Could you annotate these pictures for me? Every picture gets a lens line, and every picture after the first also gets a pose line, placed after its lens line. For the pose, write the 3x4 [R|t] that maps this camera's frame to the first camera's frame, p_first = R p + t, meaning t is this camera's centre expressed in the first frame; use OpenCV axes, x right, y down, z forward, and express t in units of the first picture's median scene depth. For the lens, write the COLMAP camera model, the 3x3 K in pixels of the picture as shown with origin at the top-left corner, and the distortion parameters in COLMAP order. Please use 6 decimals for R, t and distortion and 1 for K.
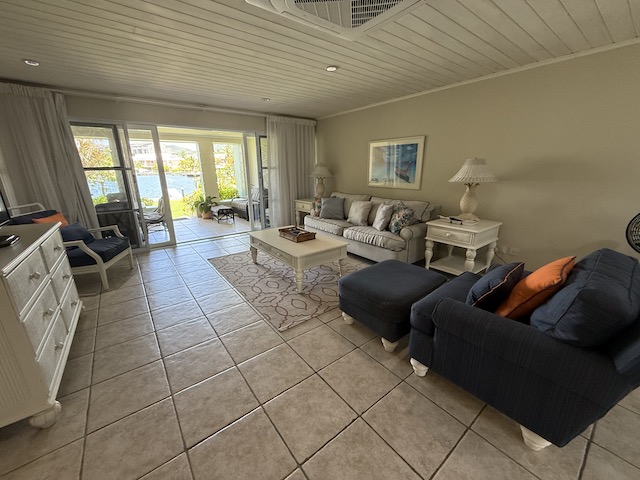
lens RADIAL K [[256.0, 0, 319.4], [0, 256.0, 240.3], [0, 0, 1]] dist [-0.000277, -0.000365]
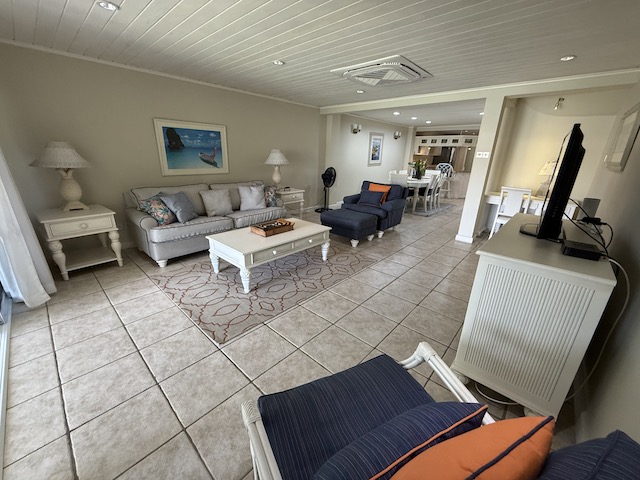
lens RADIAL K [[256.0, 0, 322.1], [0, 256.0, 238.0], [0, 0, 1]] dist [-0.000277, -0.000365]
pose [[-0.179742, -0.305217, 0.935166, -1.344436], [0.248890, 0.905608, 0.343407, -0.353745], [-0.951707, 0.294478, -0.086810, 1.240018]]
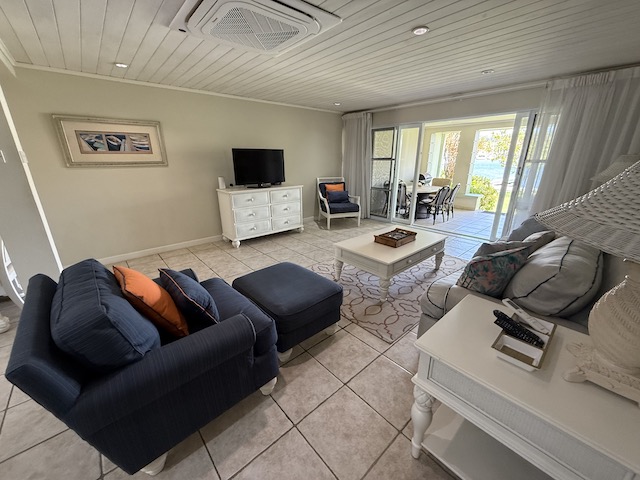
lens RADIAL K [[256.0, 0, 323.3], [0, 256.0, 241.8], [0, 0, 1]] dist [-0.000277, -0.000365]
pose [[0.073177, 0.326292, -0.942432, 0.487278], [-0.268219, 0.916589, 0.296518, -0.136188], [0.960575, 0.231080, 0.154591, 0.401607]]
